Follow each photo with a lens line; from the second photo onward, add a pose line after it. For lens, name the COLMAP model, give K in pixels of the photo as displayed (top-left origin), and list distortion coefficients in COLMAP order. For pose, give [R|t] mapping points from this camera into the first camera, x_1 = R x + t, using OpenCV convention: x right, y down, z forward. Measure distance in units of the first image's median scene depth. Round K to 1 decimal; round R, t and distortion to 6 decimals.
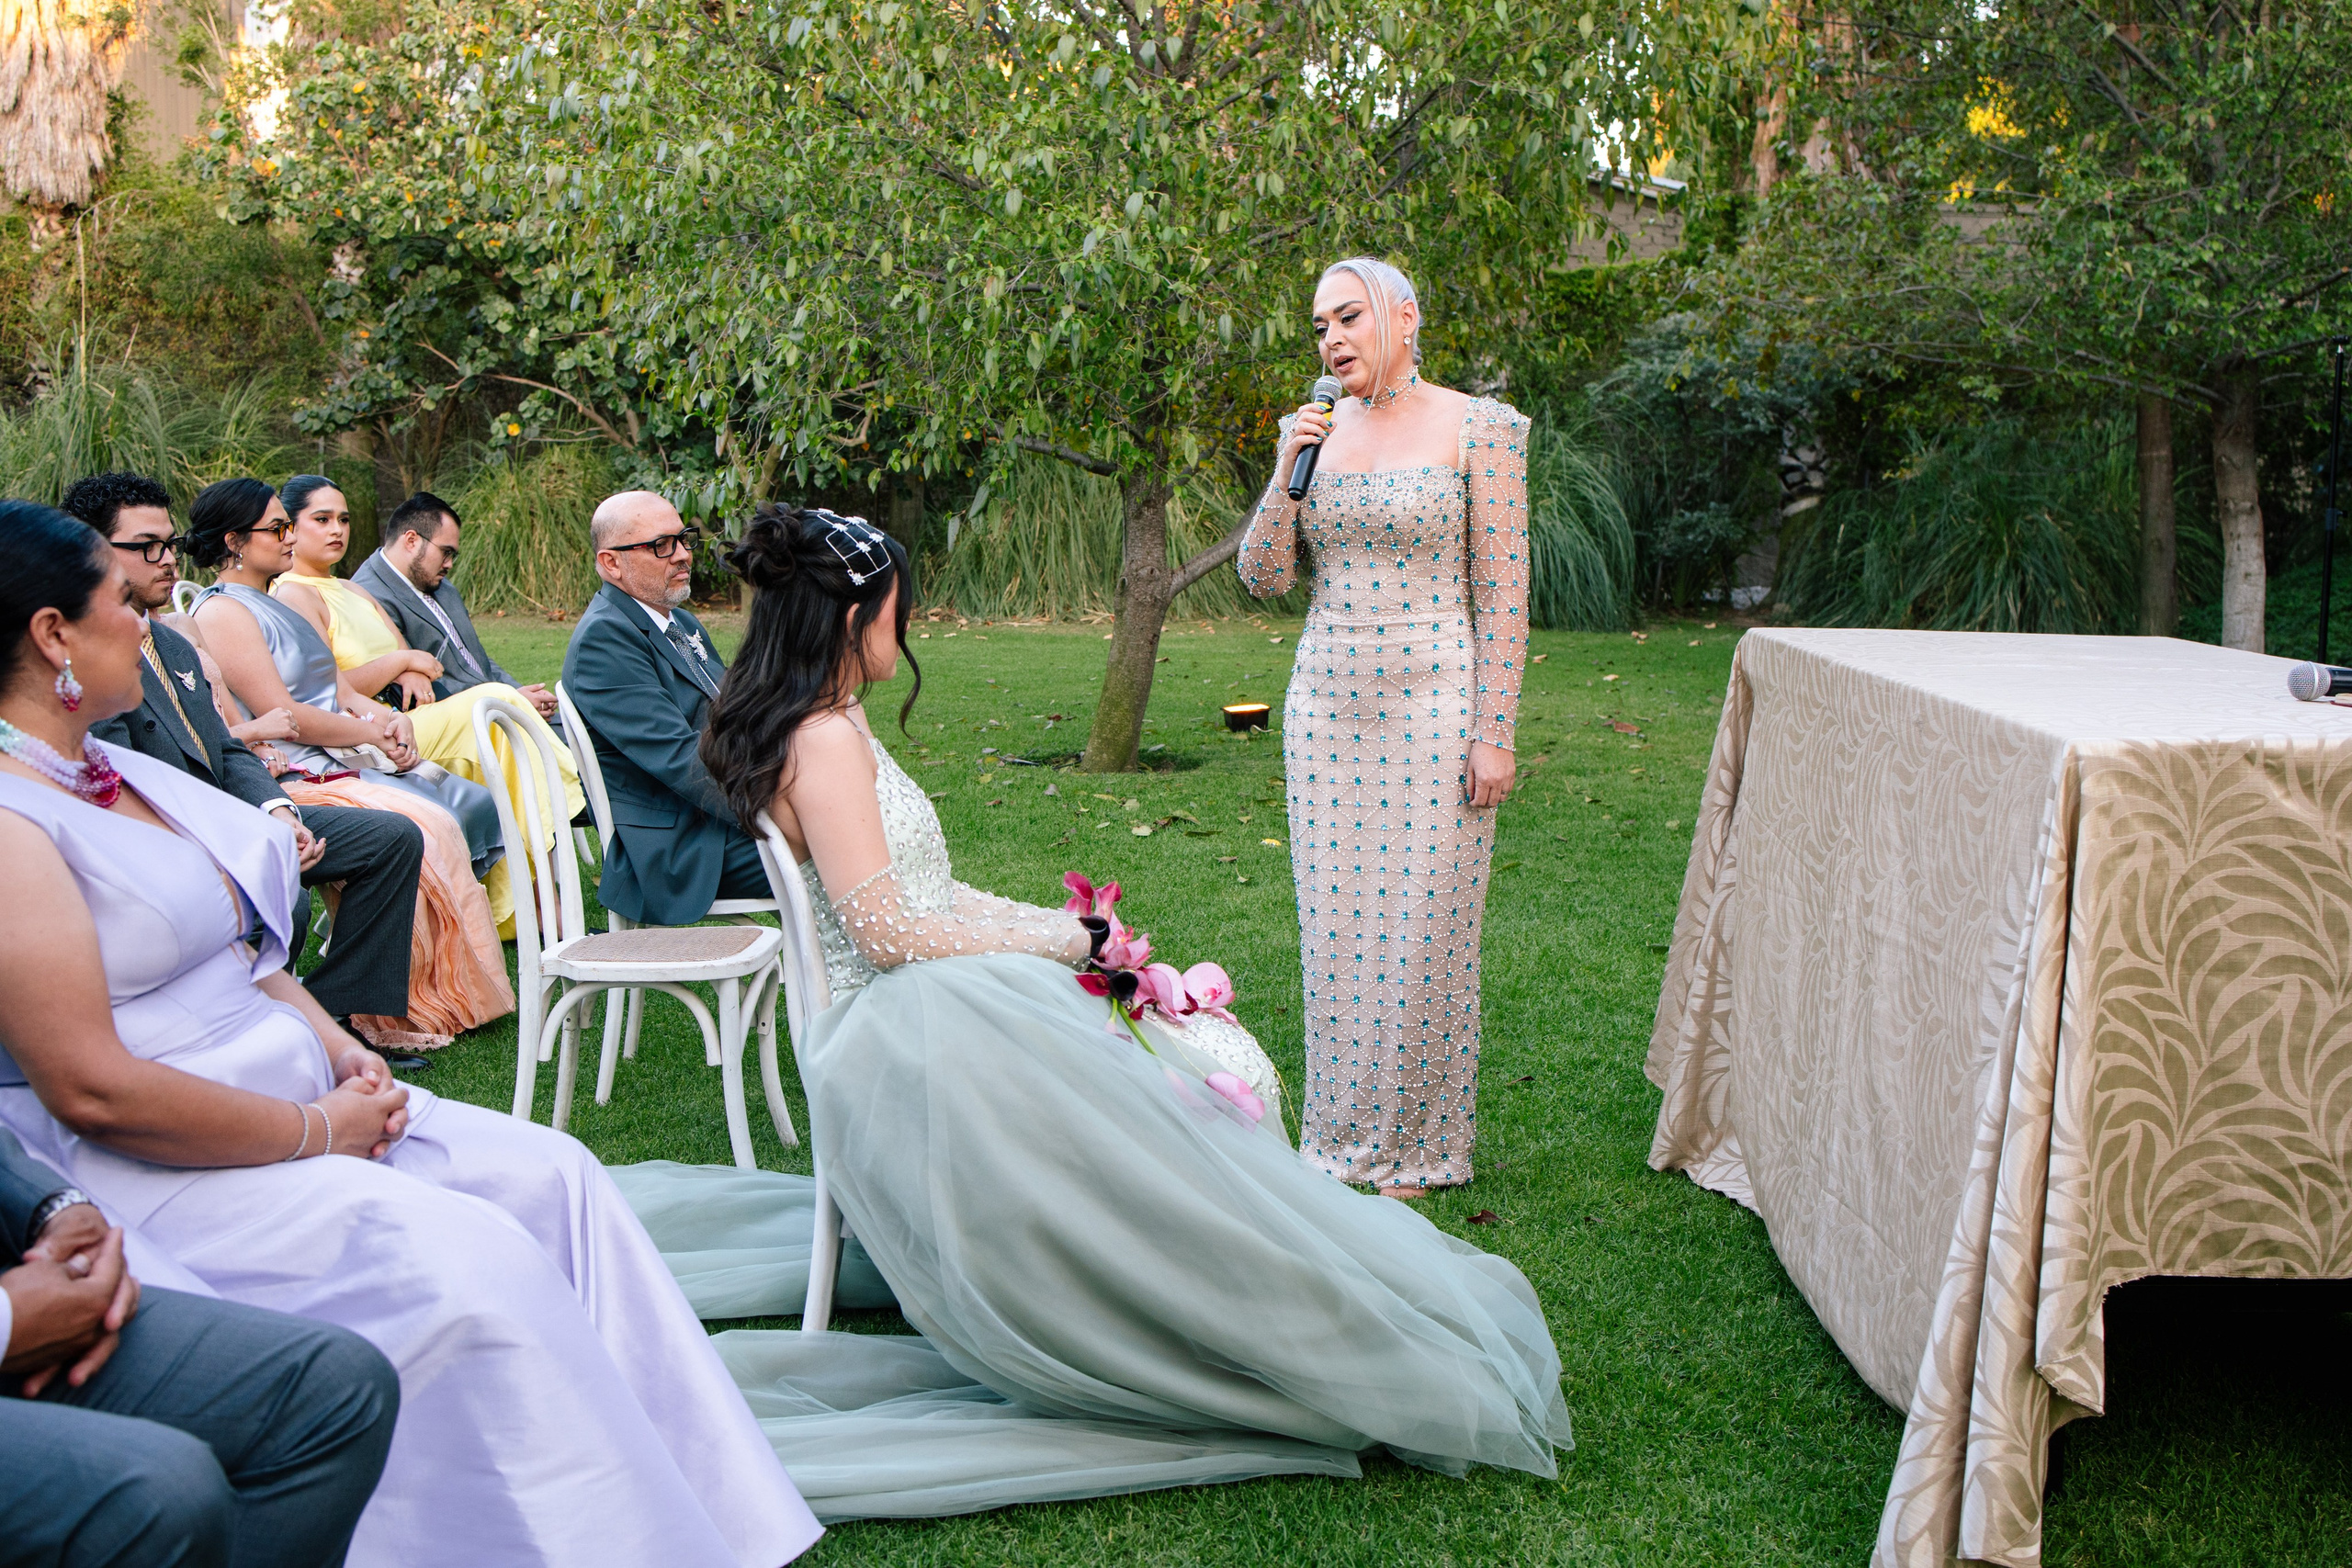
lens RADIAL K [[2360.3, 0, 1183.6], [0, 2360.3, 779.0], [0, 0, 1]] dist [-0.075447, 0.000000]
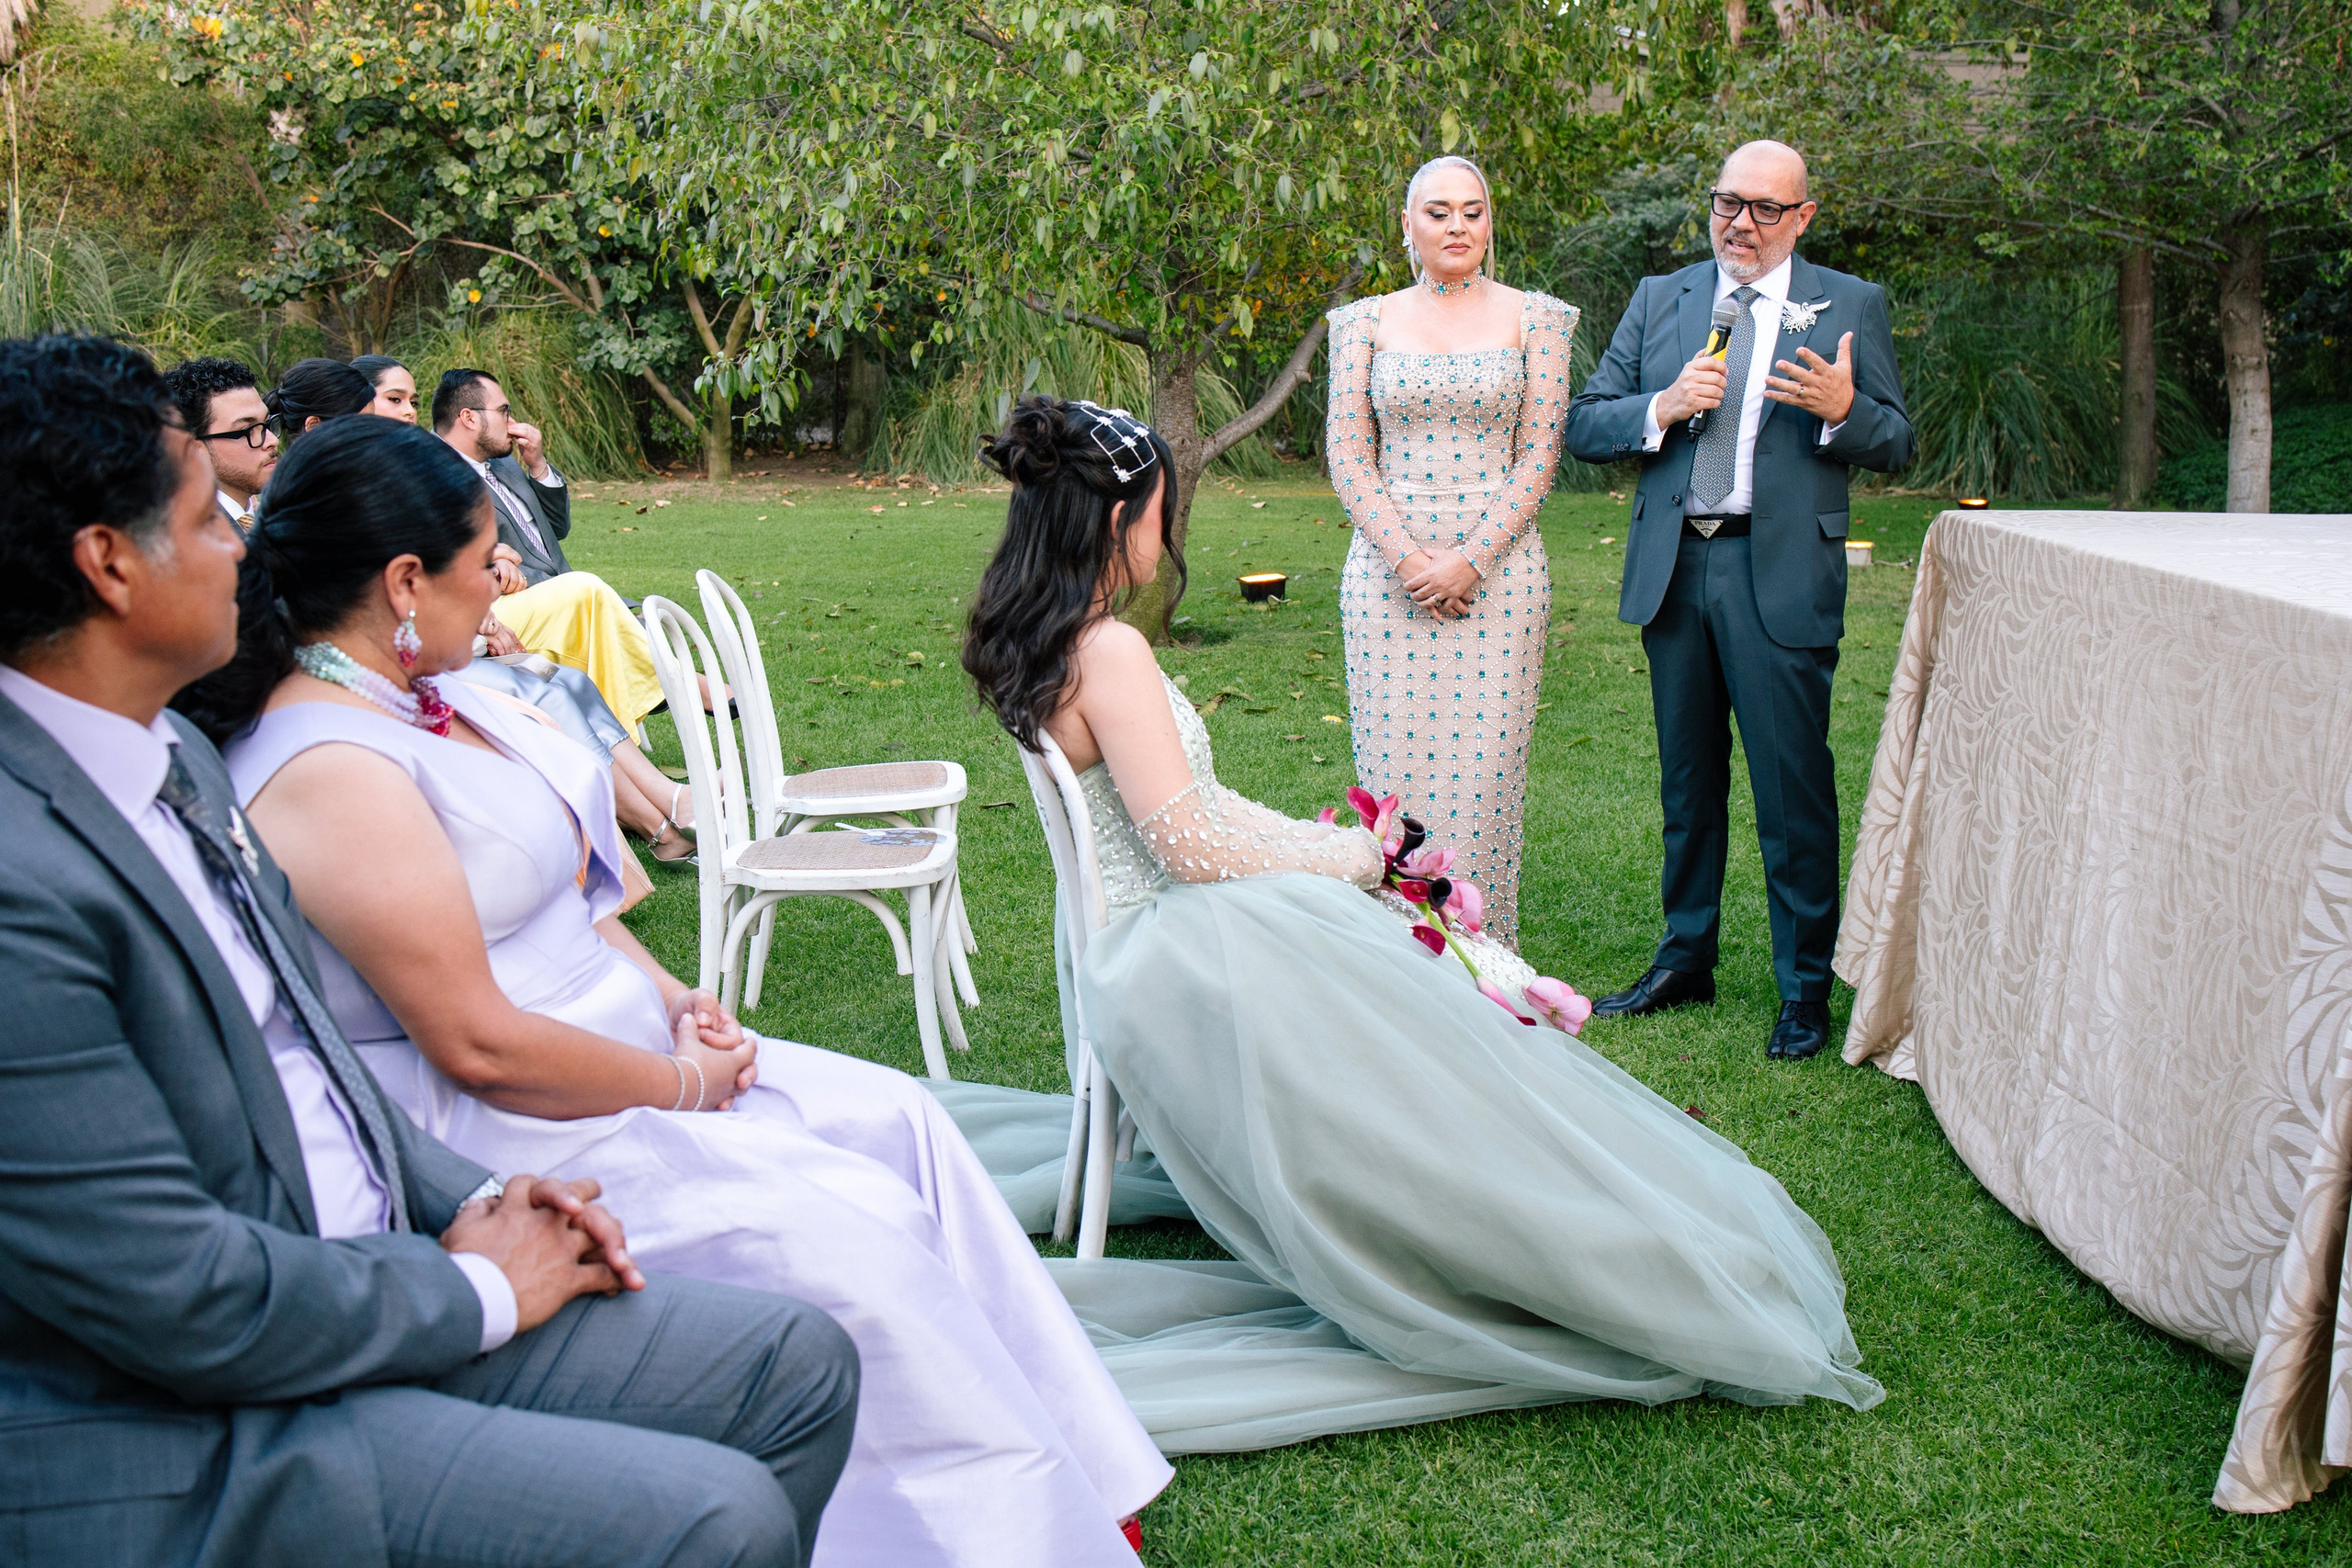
lens RADIAL K [[2360.3, 0, 1128.0], [0, 2360.3, 767.7], [0, 0, 1]] dist [-0.075447, 0.000000]
pose [[0.999531, -0.013215, 0.027624, -0.162062], [0.011629, 0.998317, 0.056810, -0.020806], [-0.028328, -0.056462, 0.998003, 0.040125]]
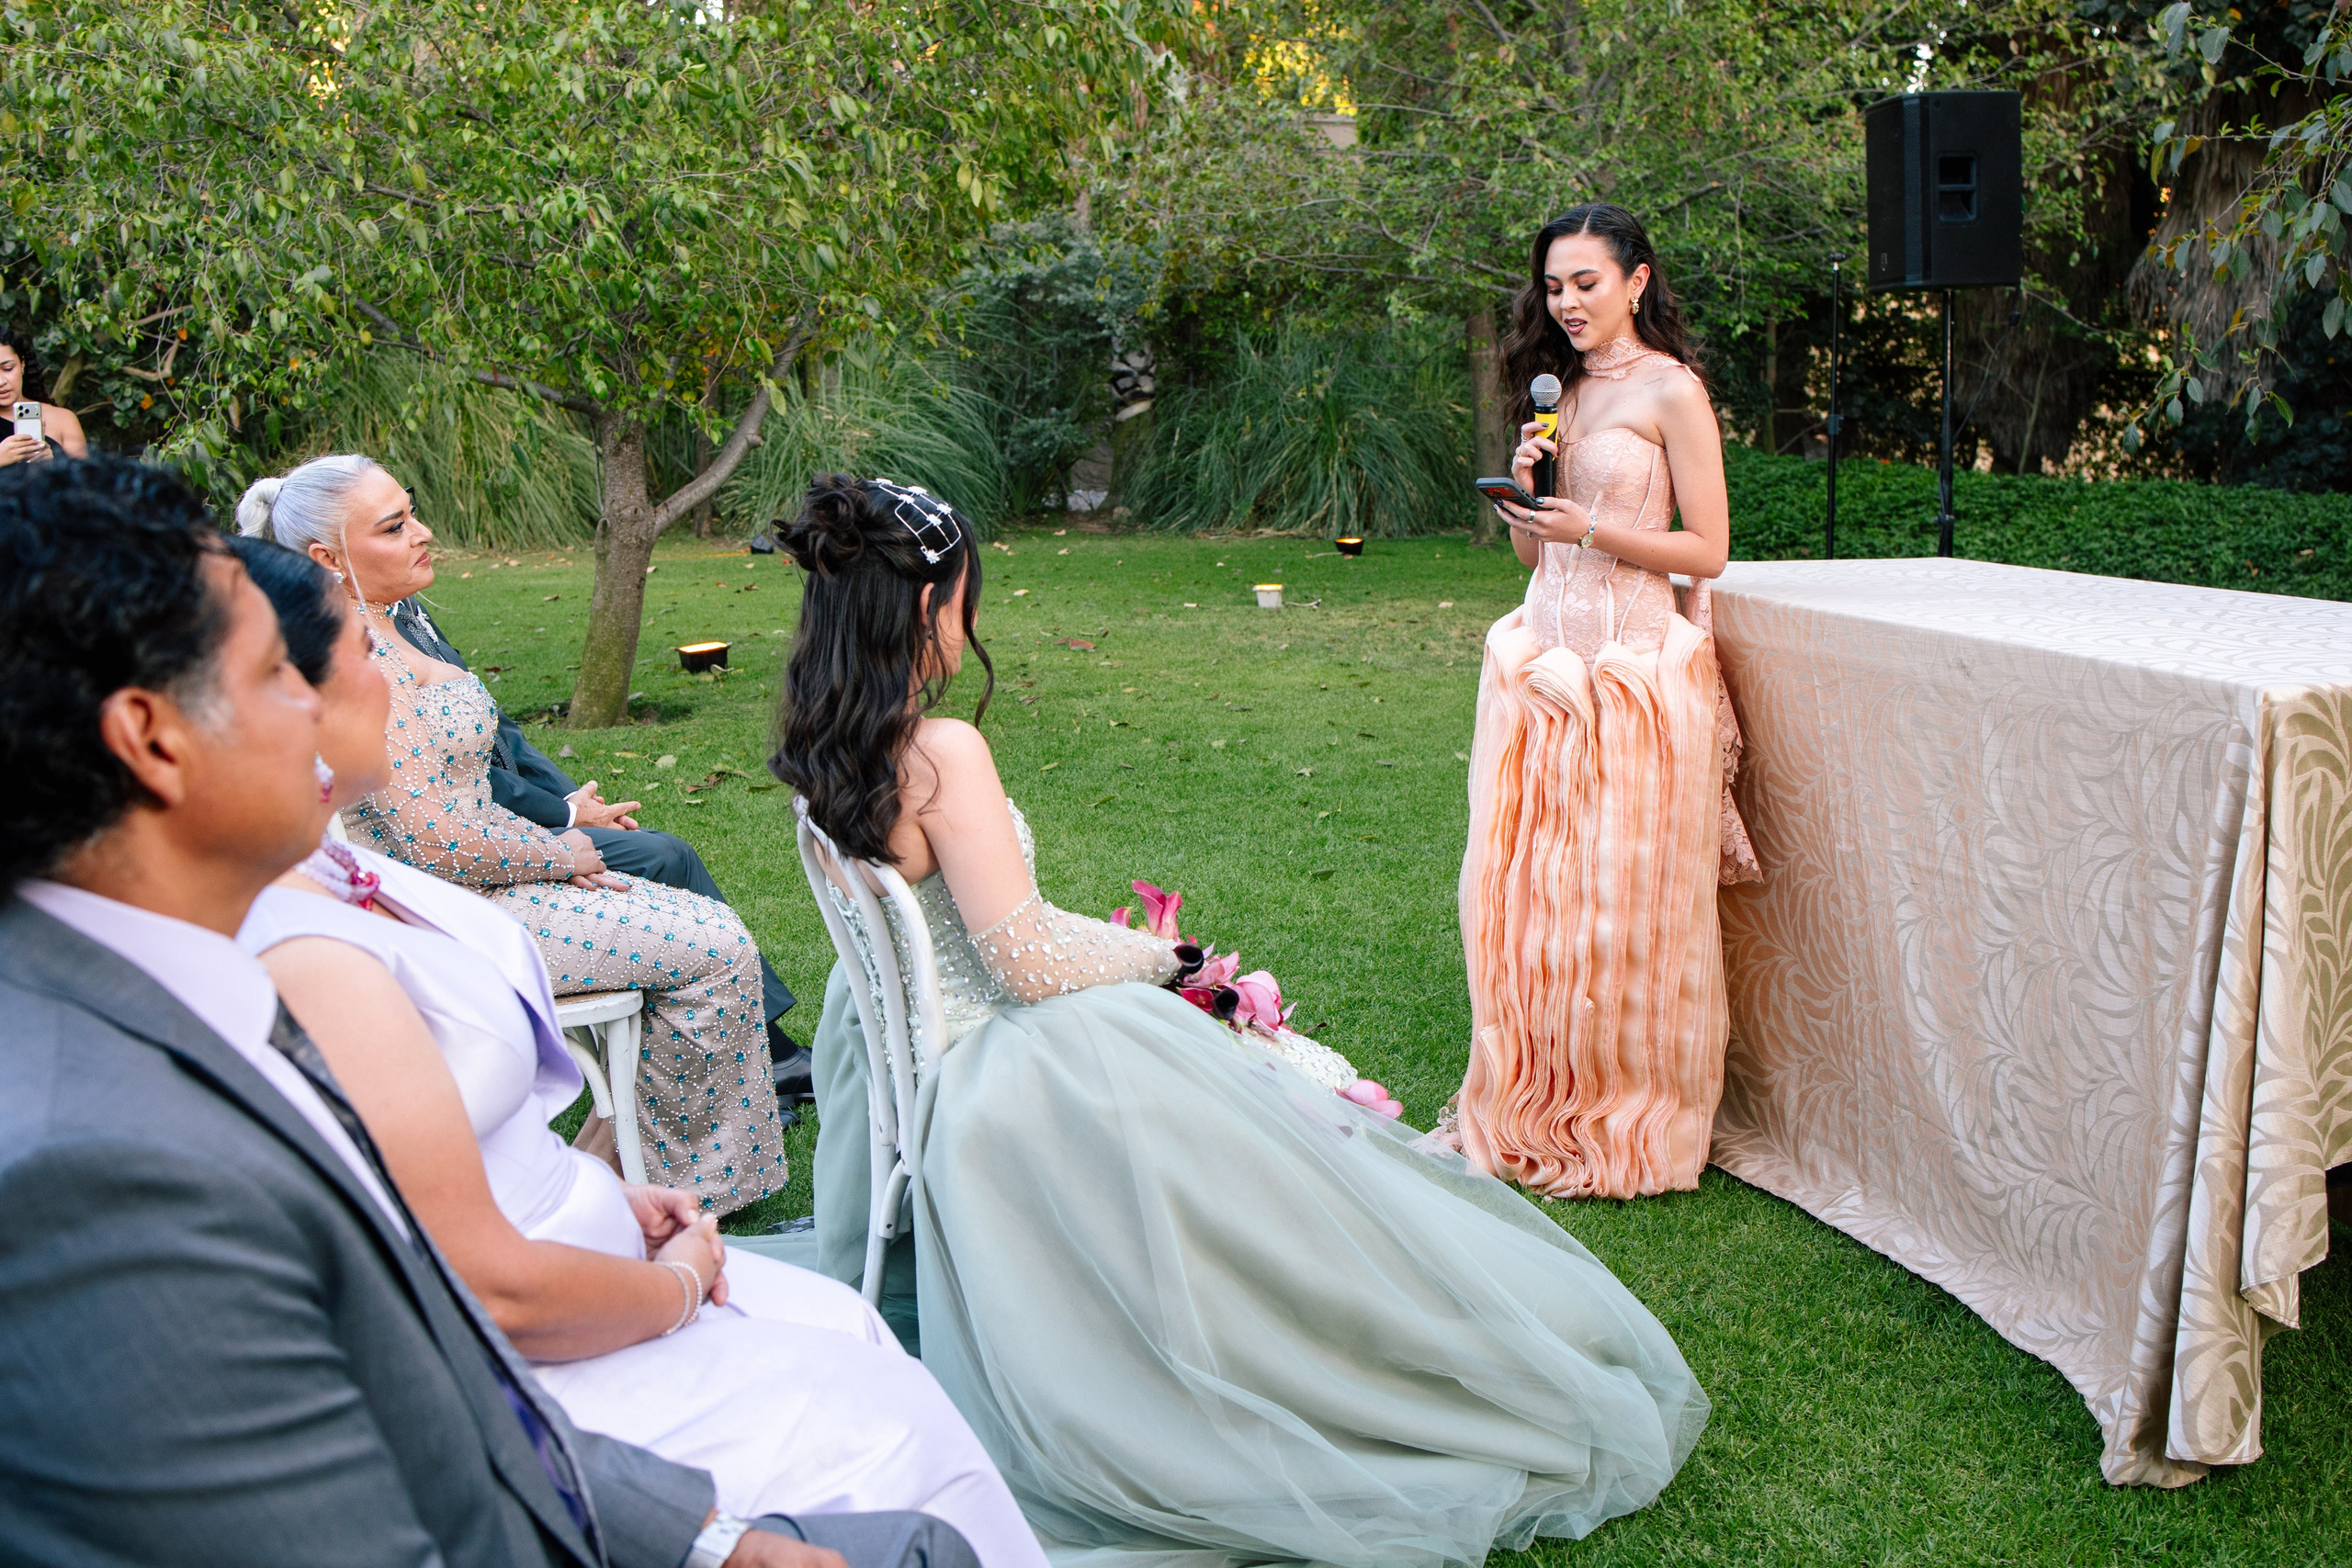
lens RADIAL K [[2360.3, 0, 1166.4], [0, 2360.3, 788.9], [0, 0, 1]] dist [-0.075447, 0.000000]
pose [[0.941810, -0.079414, 0.326629, -0.342723], [0.064993, 0.996377, 0.054851, -0.041354], [-0.329802, -0.030431, 0.943560, 0.143424]]
